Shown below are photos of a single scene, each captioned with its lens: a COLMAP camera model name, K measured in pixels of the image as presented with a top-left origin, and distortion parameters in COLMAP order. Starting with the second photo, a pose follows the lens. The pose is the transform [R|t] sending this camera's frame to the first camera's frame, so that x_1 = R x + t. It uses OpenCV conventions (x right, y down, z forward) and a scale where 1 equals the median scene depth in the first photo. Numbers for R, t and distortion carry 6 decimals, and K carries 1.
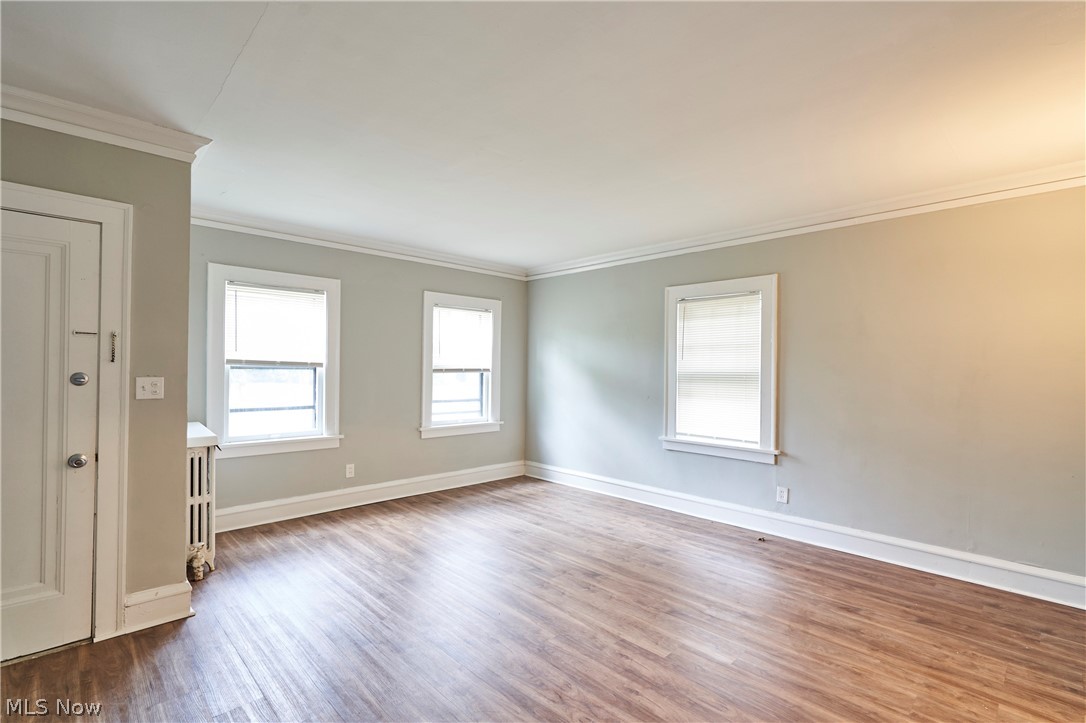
lens RADIAL K [[503.4, 0, 543.0], [0, 503.4, 361.5], [0, 0, 1]] dist [-0.002829, 0.000032]
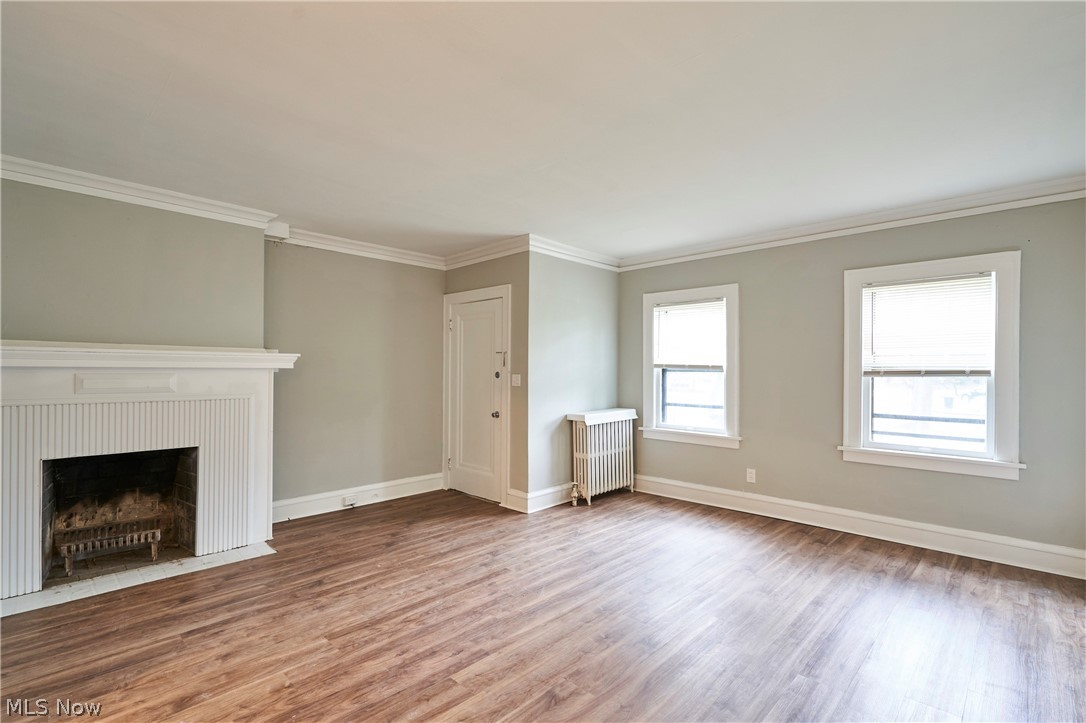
lens RADIAL K [[503.4, 0, 543.0], [0, 503.4, 361.5], [0, 0, 1]] dist [-0.002829, 0.000032]
pose [[0.035449, -0.026210, -0.999028, 0.615324], [0.009704, 0.999618, -0.025881, 0.018050], [0.999324, -0.008777, 0.035689, 0.592754]]
